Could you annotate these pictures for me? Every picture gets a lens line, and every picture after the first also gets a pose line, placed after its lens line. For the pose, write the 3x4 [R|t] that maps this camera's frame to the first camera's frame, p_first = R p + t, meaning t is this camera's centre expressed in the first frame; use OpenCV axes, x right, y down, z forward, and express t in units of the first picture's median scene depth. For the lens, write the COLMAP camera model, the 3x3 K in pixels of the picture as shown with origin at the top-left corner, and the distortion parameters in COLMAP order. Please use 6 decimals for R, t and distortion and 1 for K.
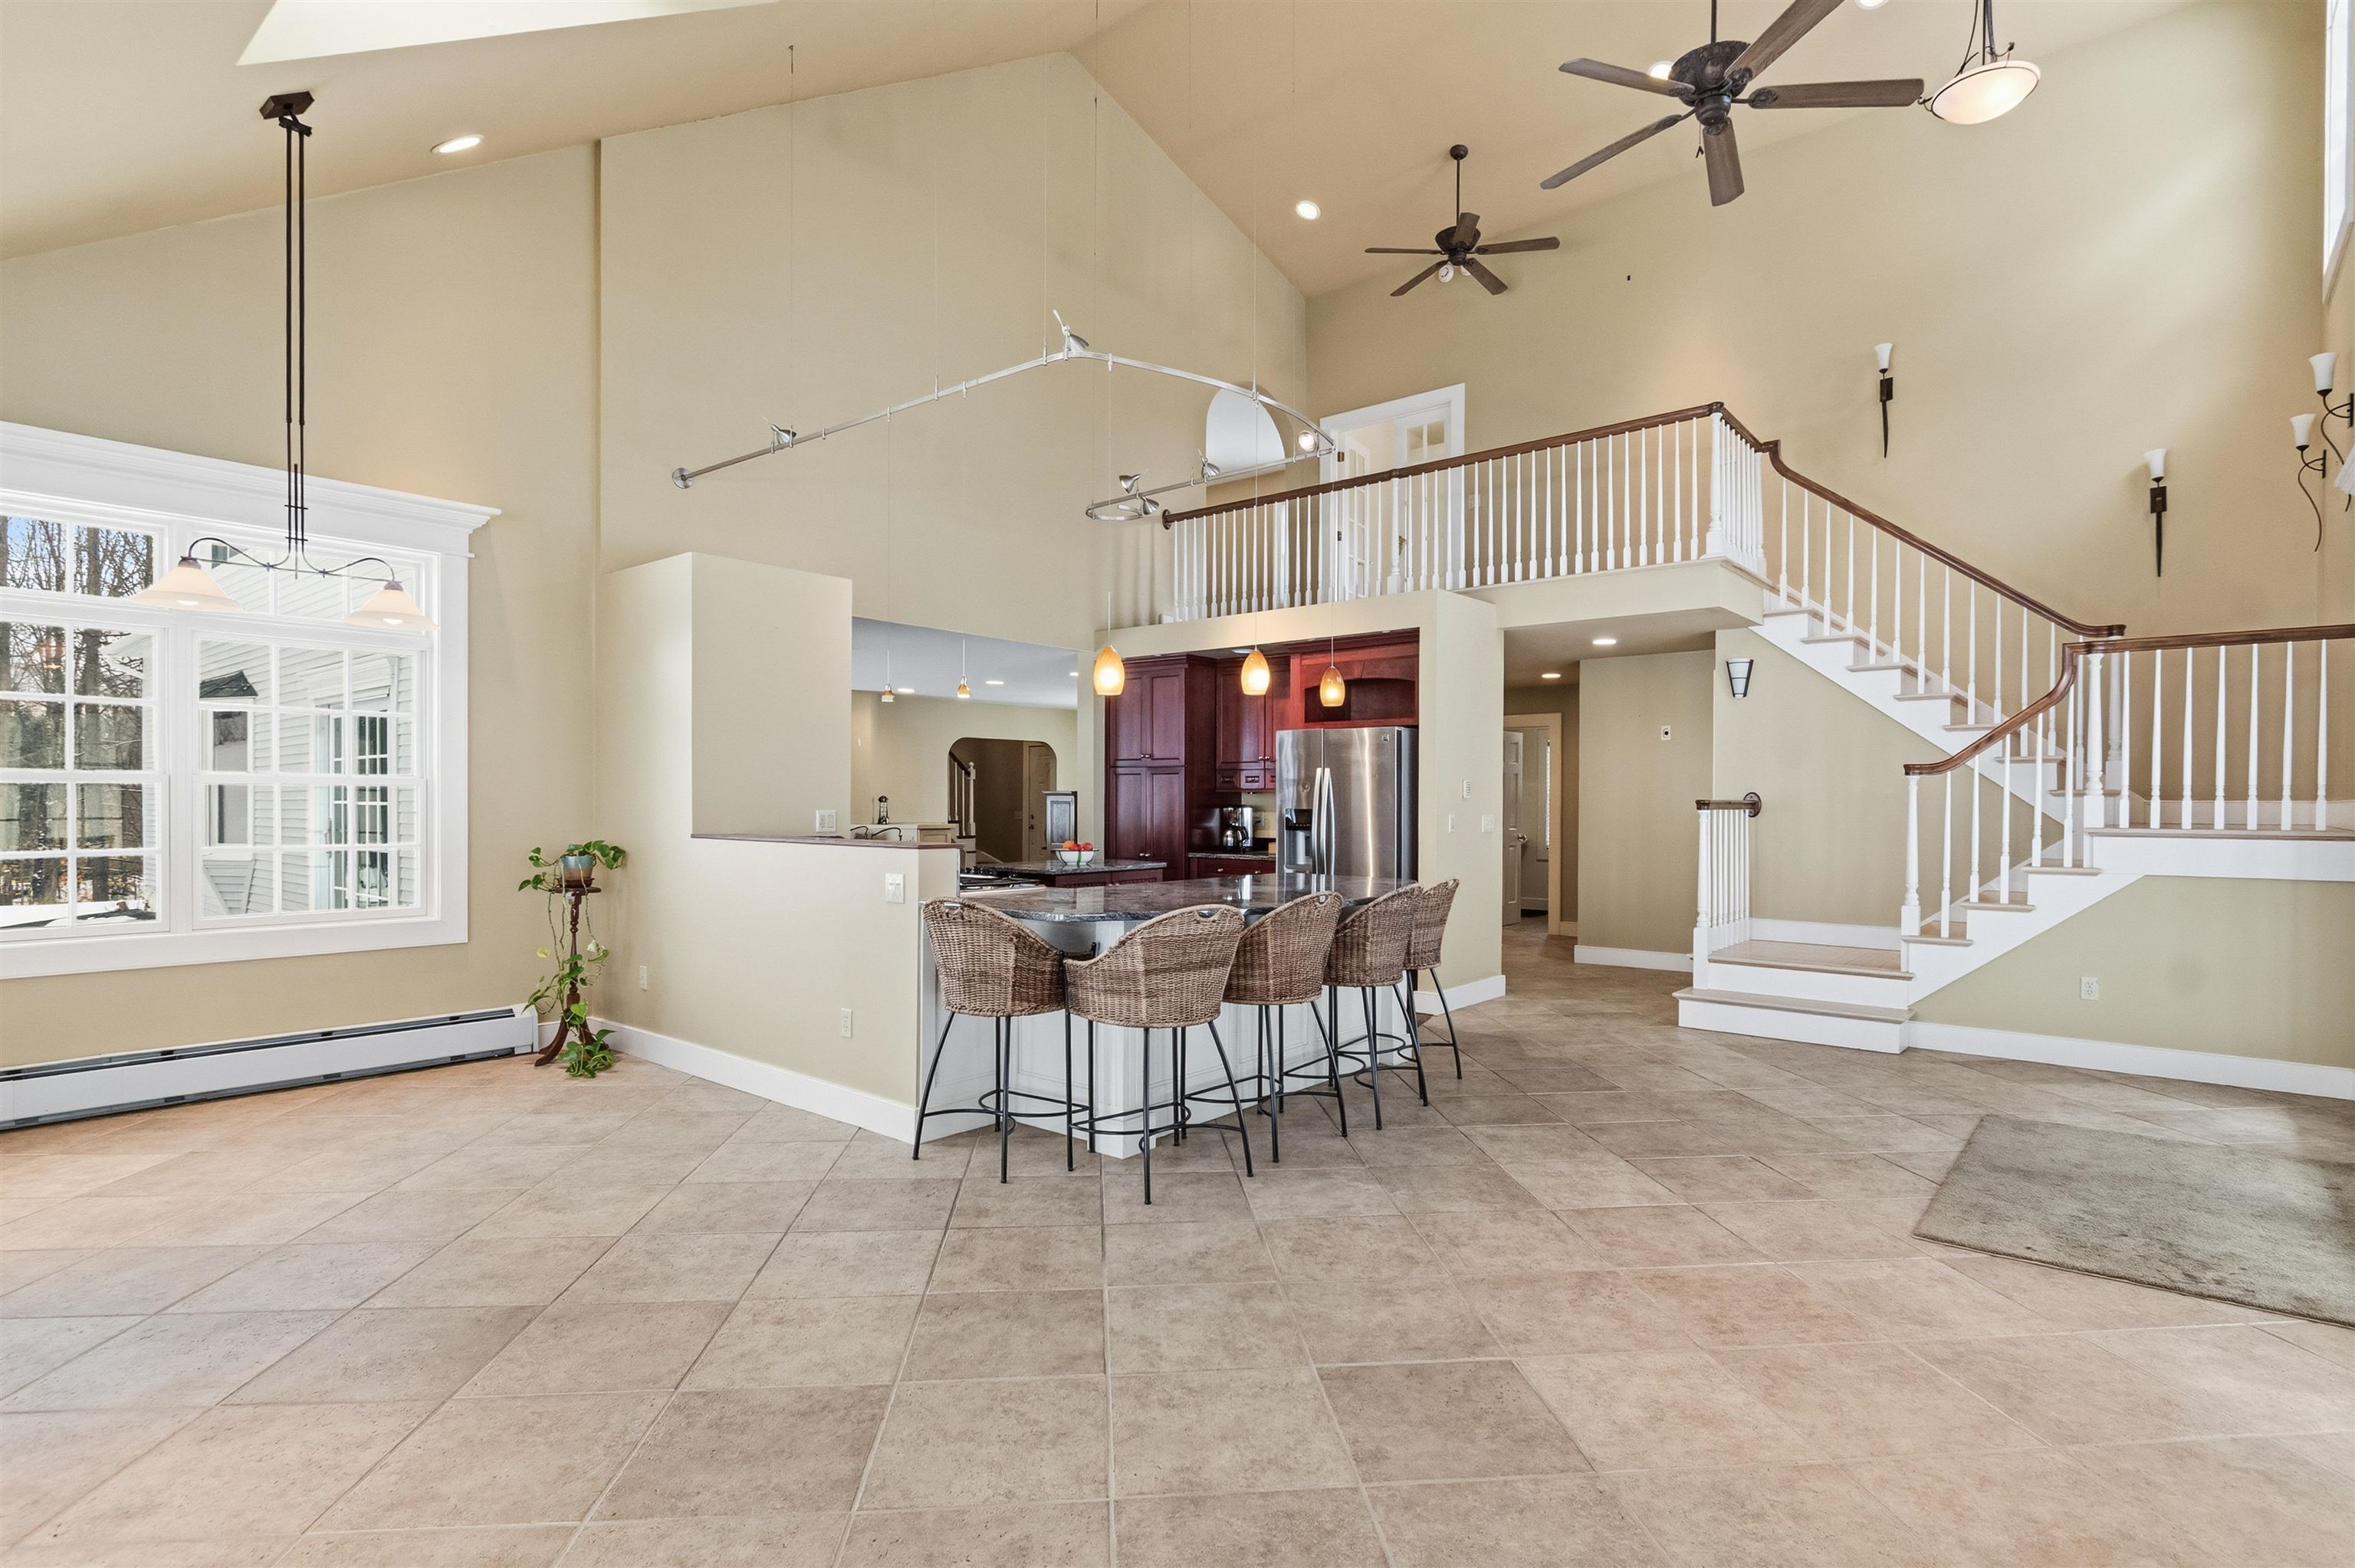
lens RADIAL K [[1134.7, 0, 1223.9], [0, 1134.7, 805.0], [0, 0, 1]] dist [0.003863, -0.002358]
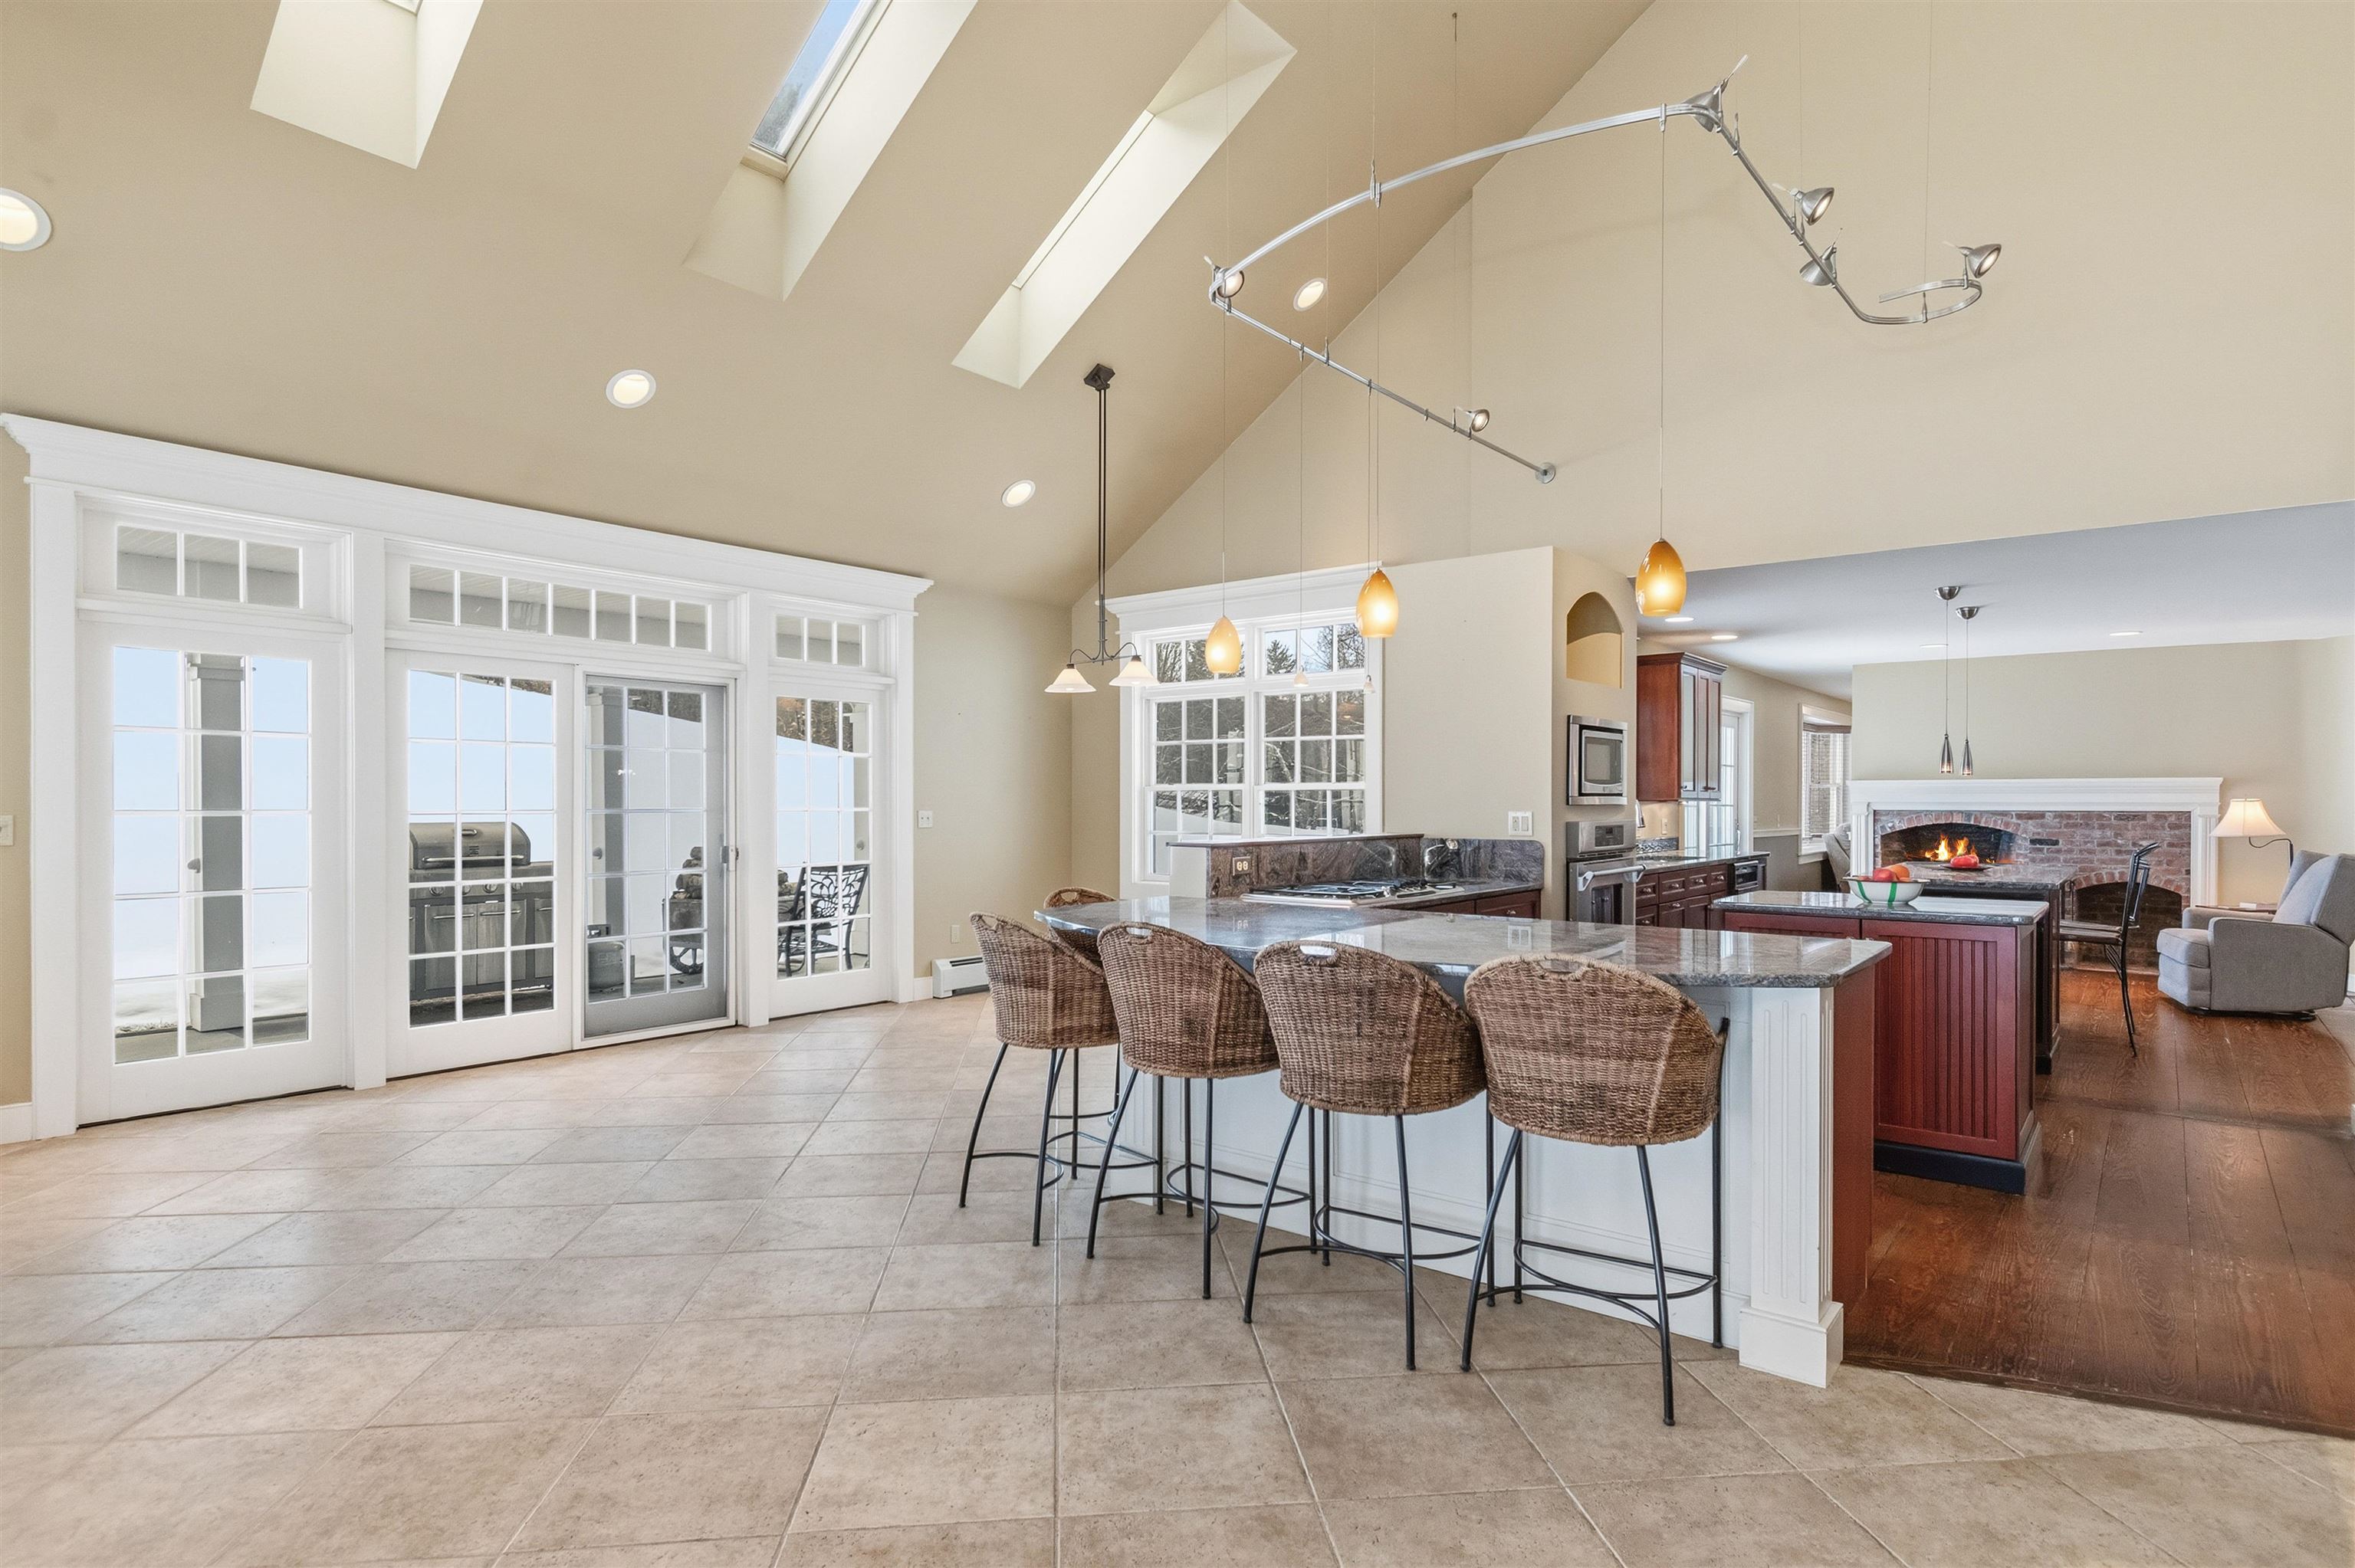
lens RADIAL K [[1243.4, 0, 1206.7], [0, 1243.4, 801.2], [0, 0, 1]] dist [0.006573, -0.001828]
pose [[0.009694, -0.006128, -0.999934, 0.609677], [-0.006548, 0.999959, -0.006191, 0.003372], [0.999932, 0.006608, 0.009654, 0.721747]]
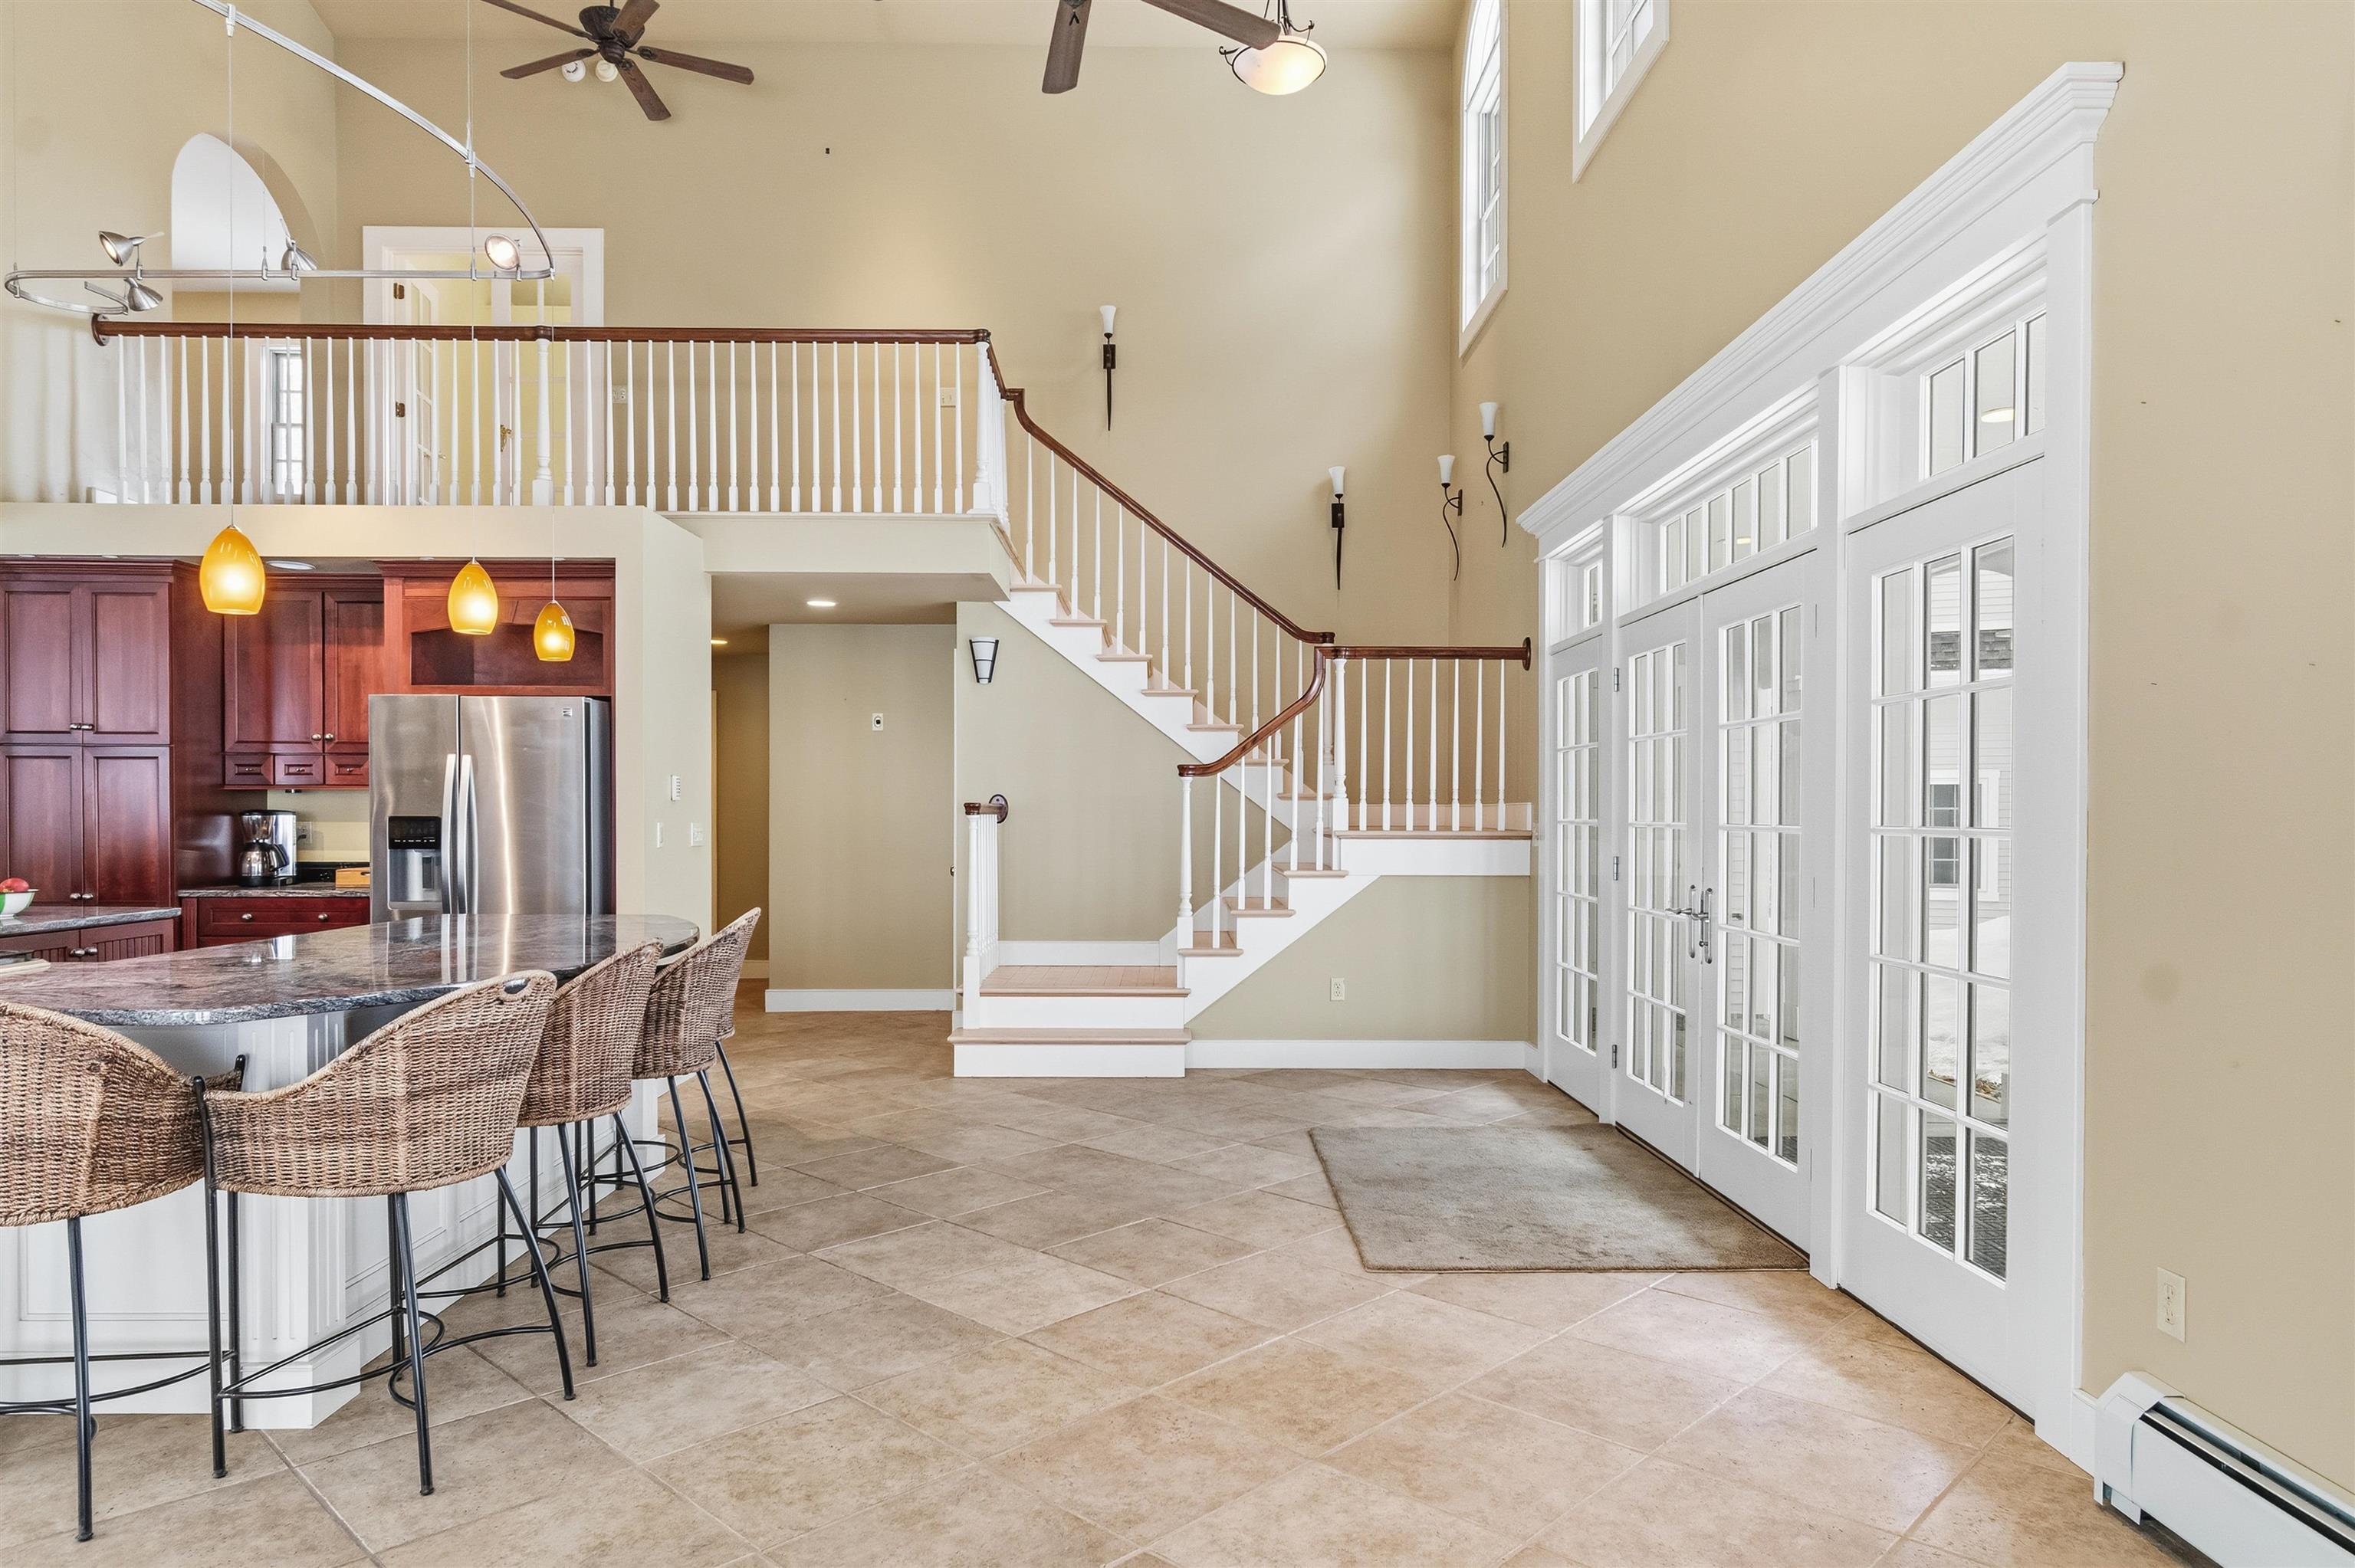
lens RADIAL K [[1406.3, 0, 1177.2], [0, 1406.3, 817.5], [0, 0, 1]] dist [0.009278, -0.010549]
pose [[0.769789, -0.005280, 0.638277, -0.138832], [0.002186, 0.999982, 0.005635, 0.000959], [-0.638295, -0.002942, 0.769786, 0.120311]]
